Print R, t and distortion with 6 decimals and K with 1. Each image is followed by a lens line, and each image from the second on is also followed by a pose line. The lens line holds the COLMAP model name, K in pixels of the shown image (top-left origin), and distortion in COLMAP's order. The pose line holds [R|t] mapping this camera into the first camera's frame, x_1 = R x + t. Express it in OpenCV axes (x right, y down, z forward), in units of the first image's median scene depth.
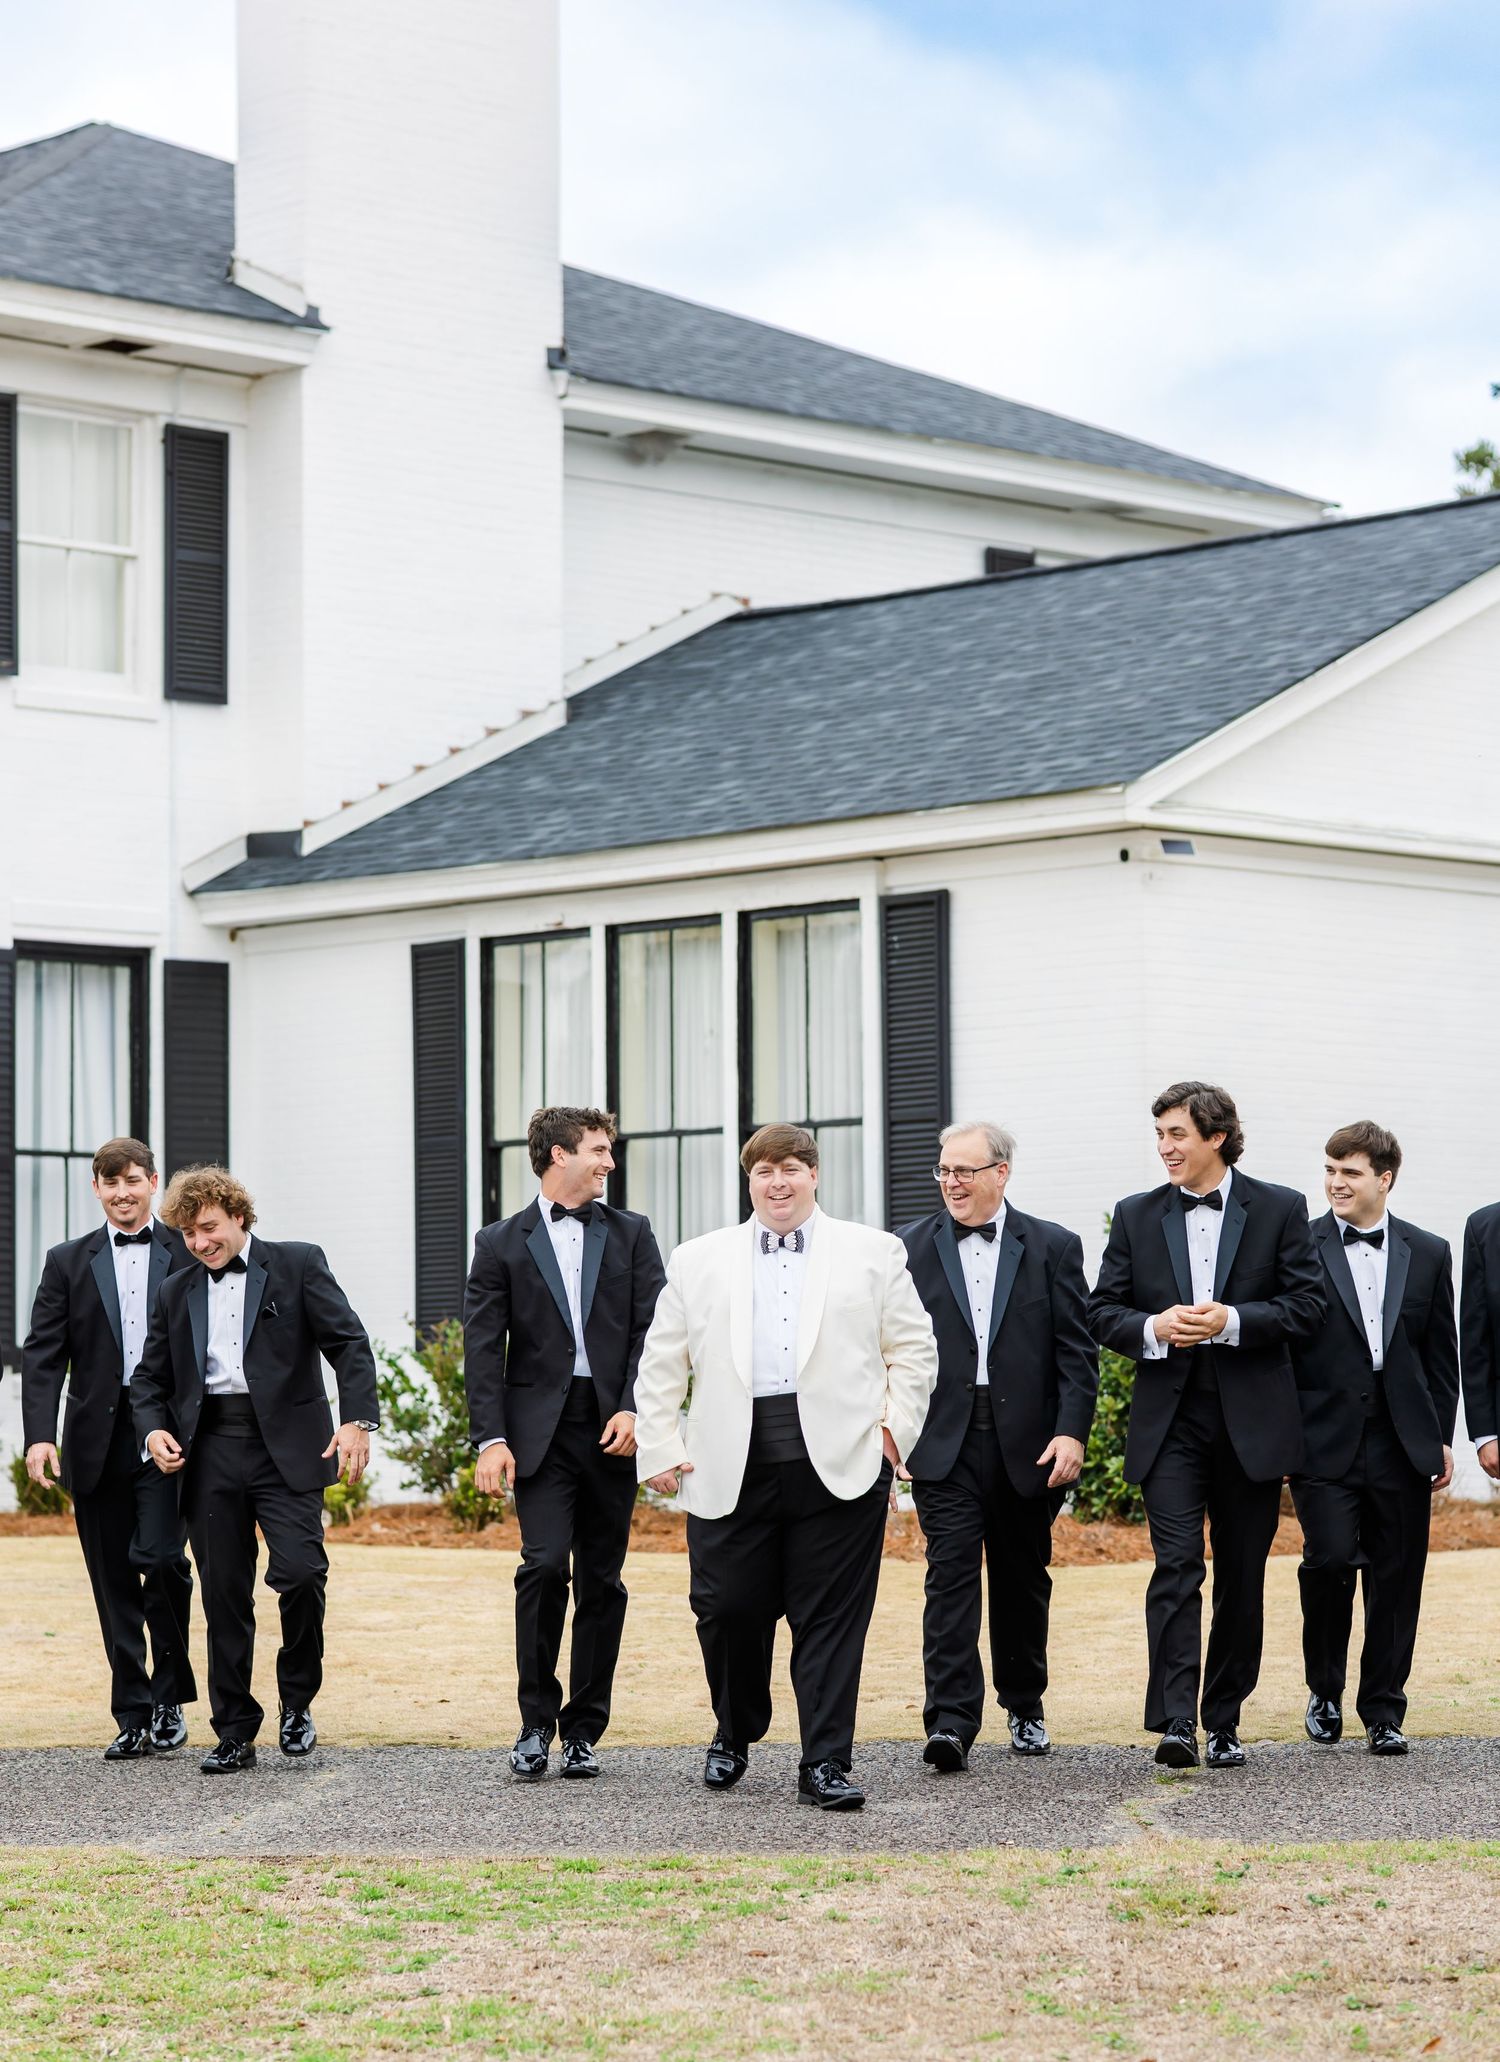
lens RADIAL K [[5180.6, 0, 720.0], [0, 5180.6, 1108.1], [0, 0, 1]] dist [-0.013951, 0.026799]
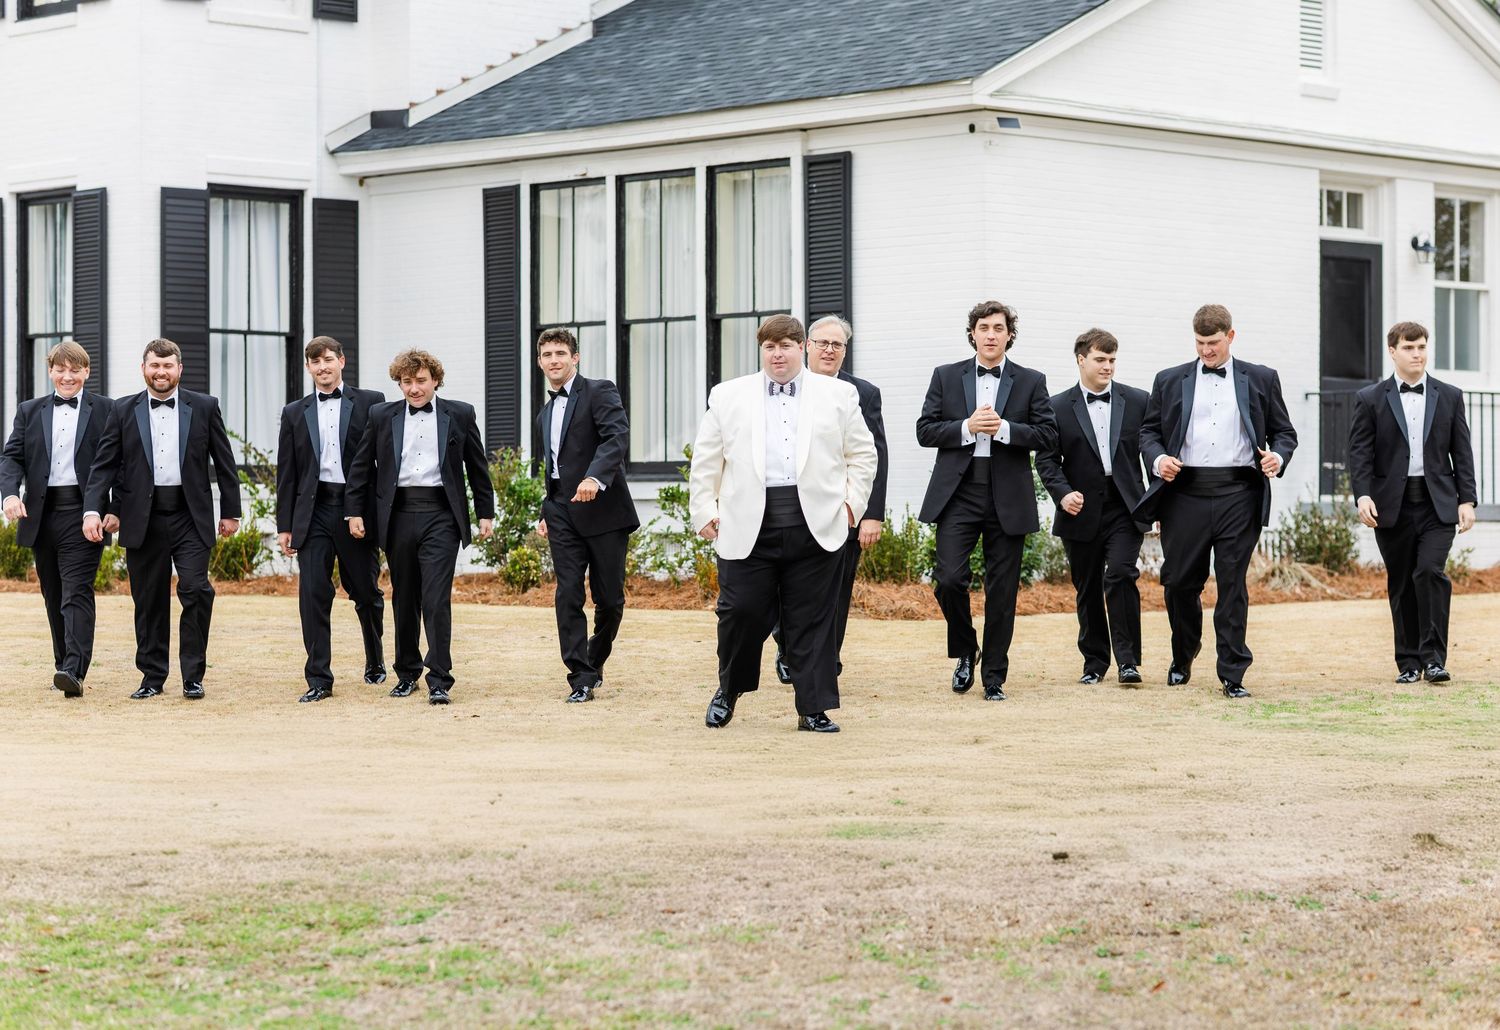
lens RADIAL K [[3423.6, 0, 797.9], [0, 3423.6, 480.6], [0, 0, 1]] dist [-0.003786, 0.013357]
pose [[0.999730, 0.004906, 0.022732, 0.007436], [-0.006033, 0.998743, 0.049767, 0.001871], [-0.022459, -0.049890, 0.998502, 0.038630]]
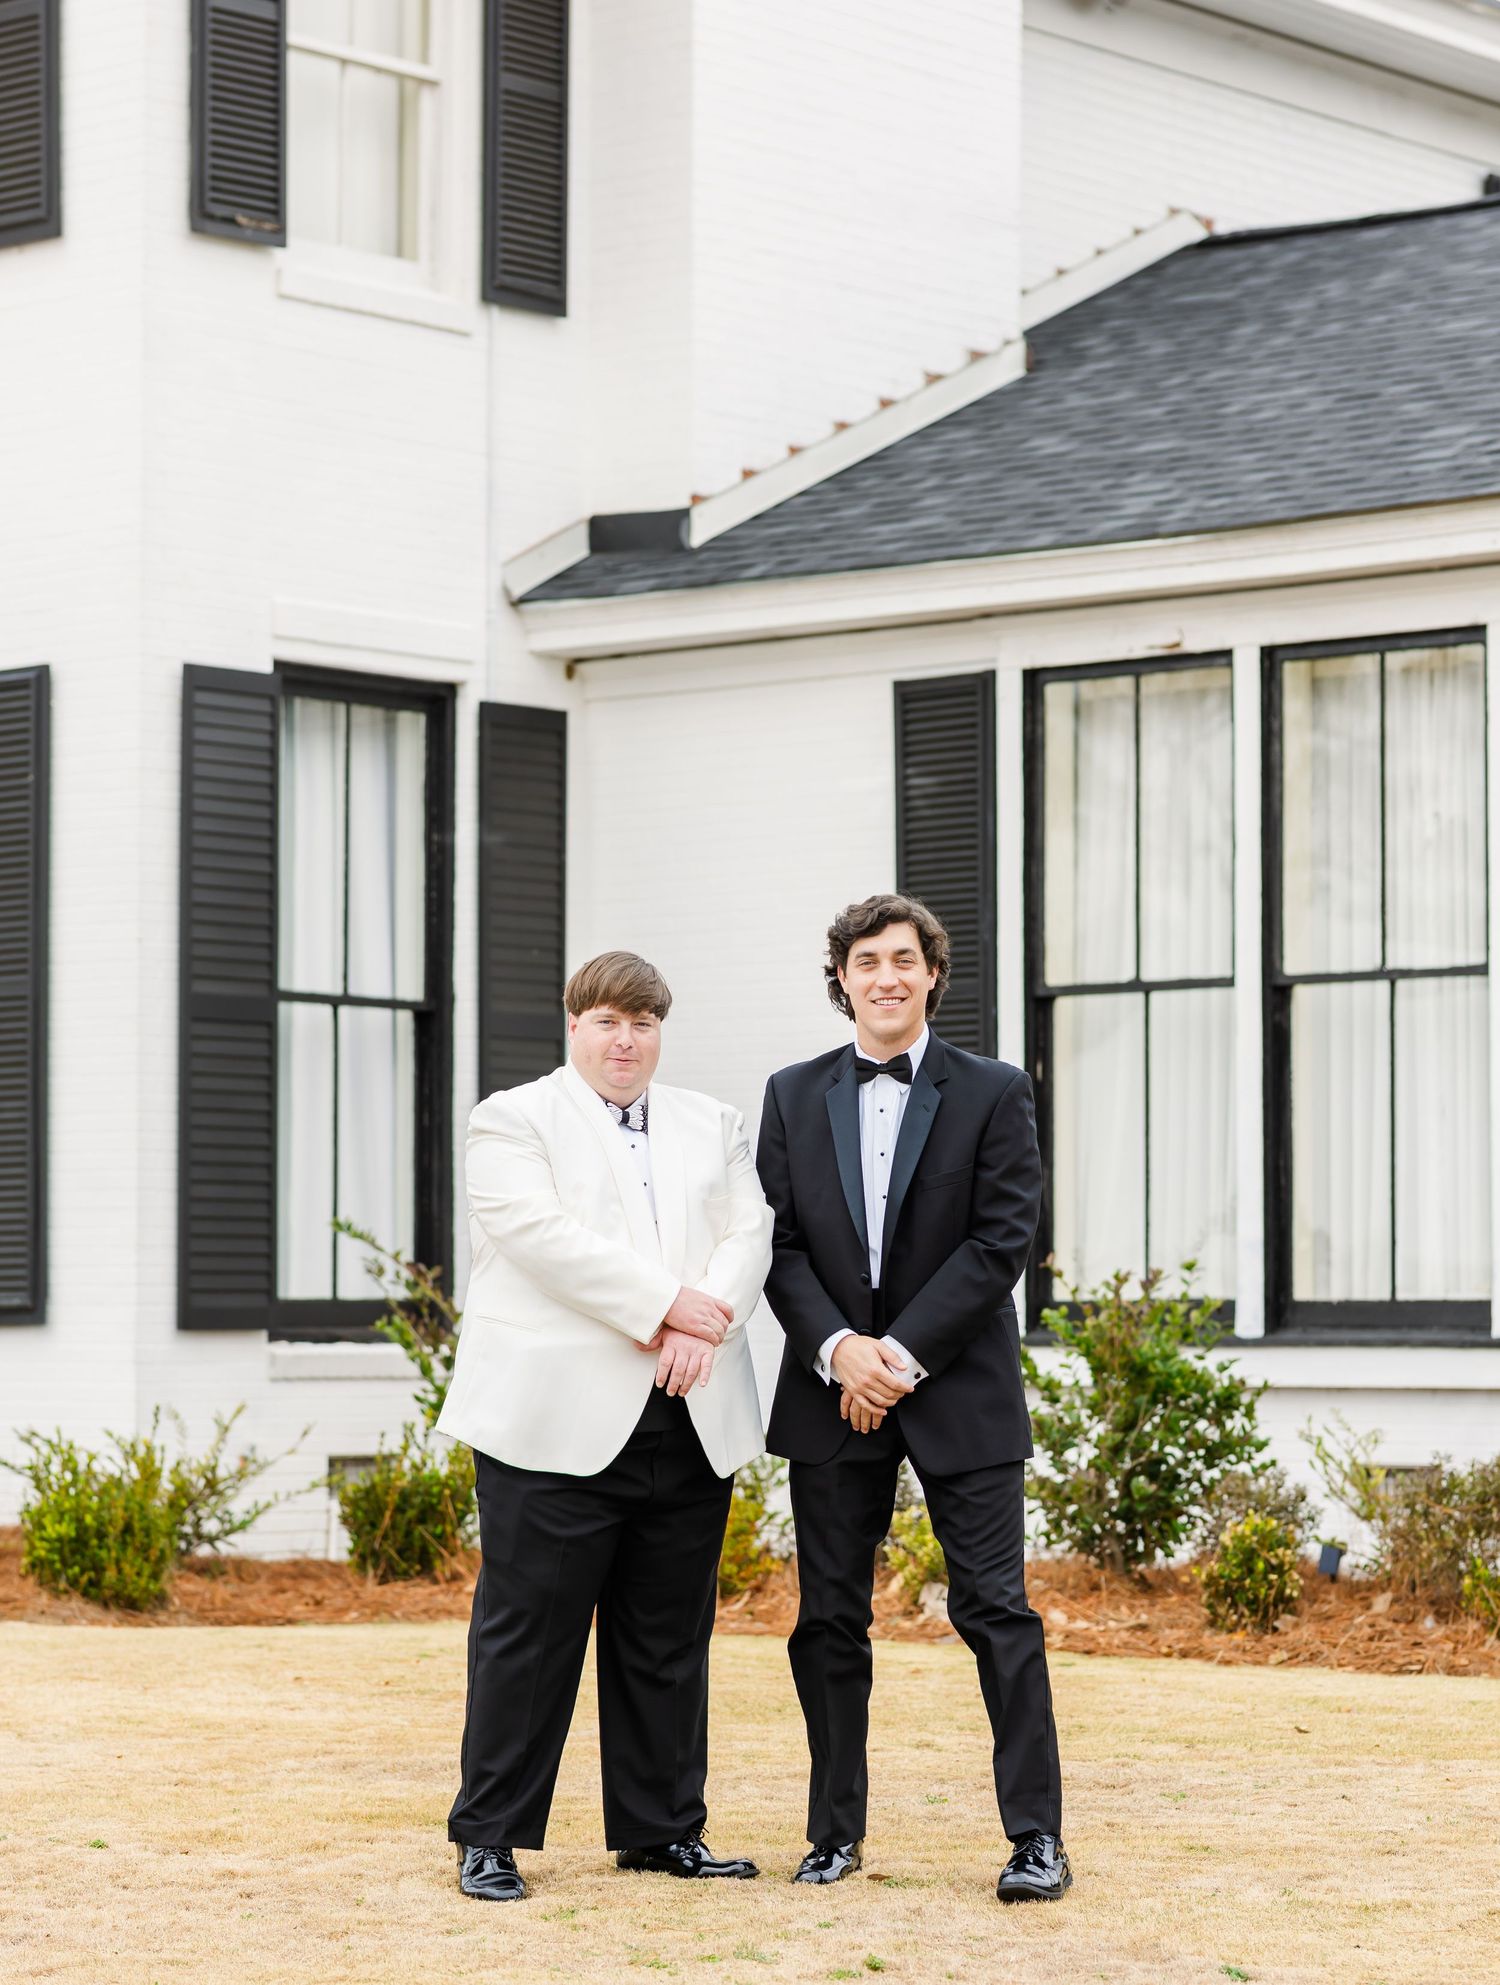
lens RADIAL K [[5365.2, 0, 754.5], [0, 5365.2, 992.8], [0, 0, 1]] dist [-0.026246, 0.740657]
pose [[0.995260, 0.015537, 0.095996, -0.145561], [-0.014963, 0.999866, -0.006689, 0.012378], [-0.096087, 0.005221, 0.995359, 0.349990]]
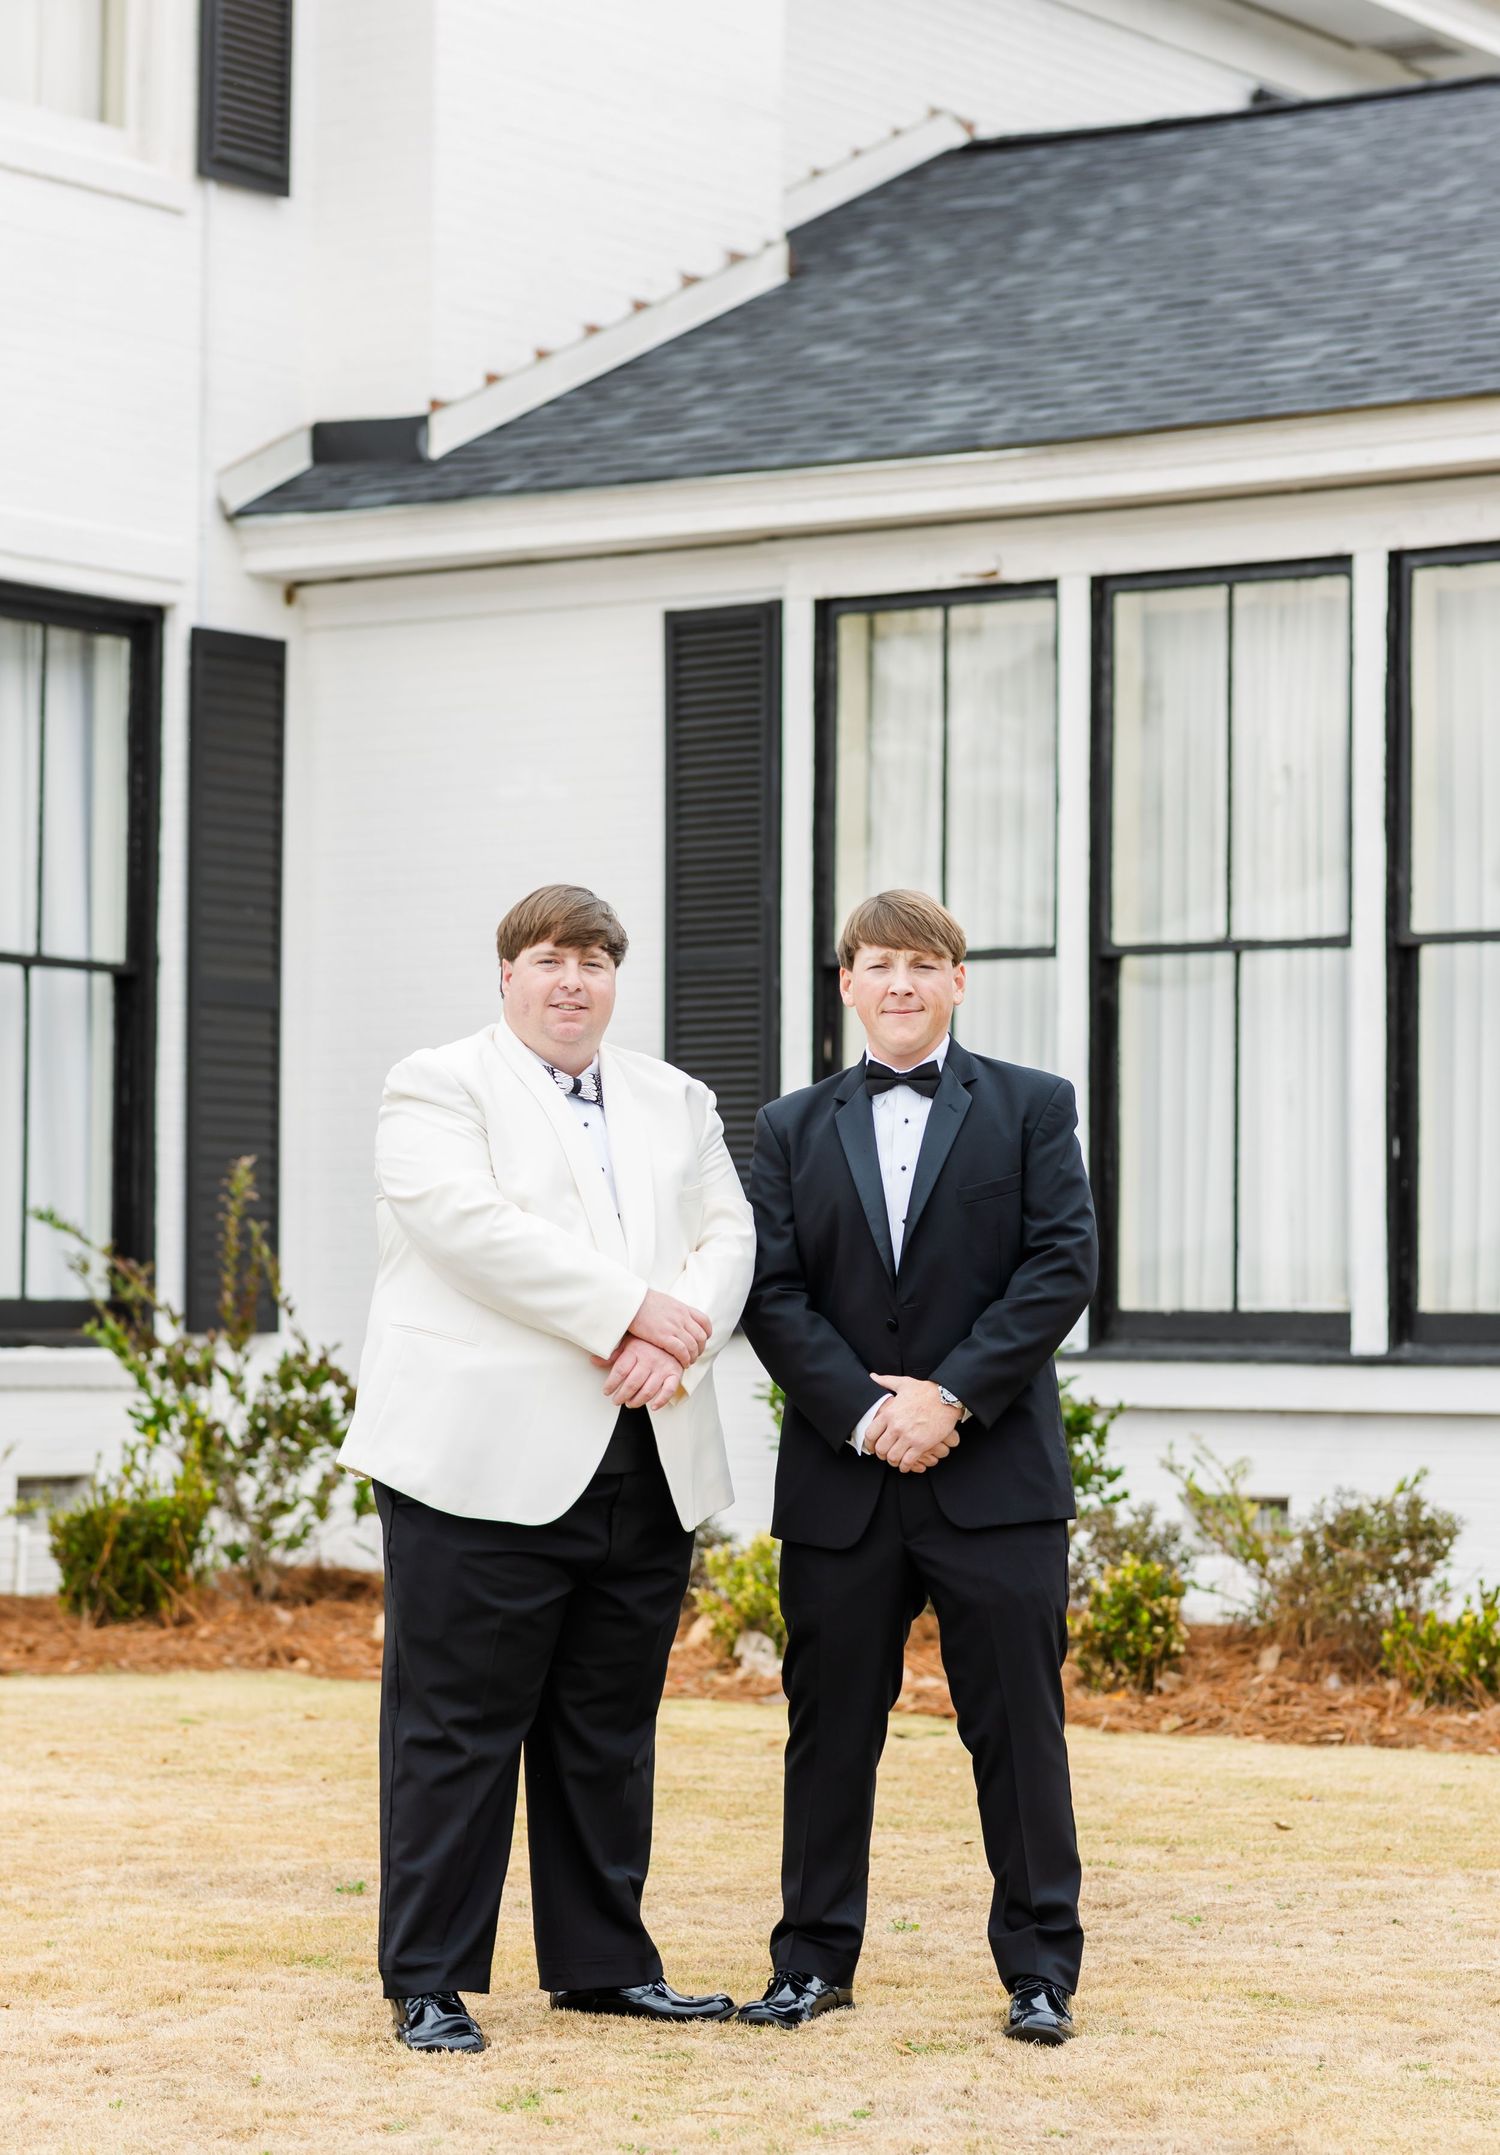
lens RADIAL K [[5399.6, 0, 758.6], [0, 5399.6, 1073.3], [0, 0, 1]] dist [-0.005686, 0.153366]
pose [[0.983108, 0.025676, 0.181214, -0.162368], [-0.027578, 0.999588, 0.007983, 0.015178], [-0.180935, -0.012846, 0.983411, 0.423838]]
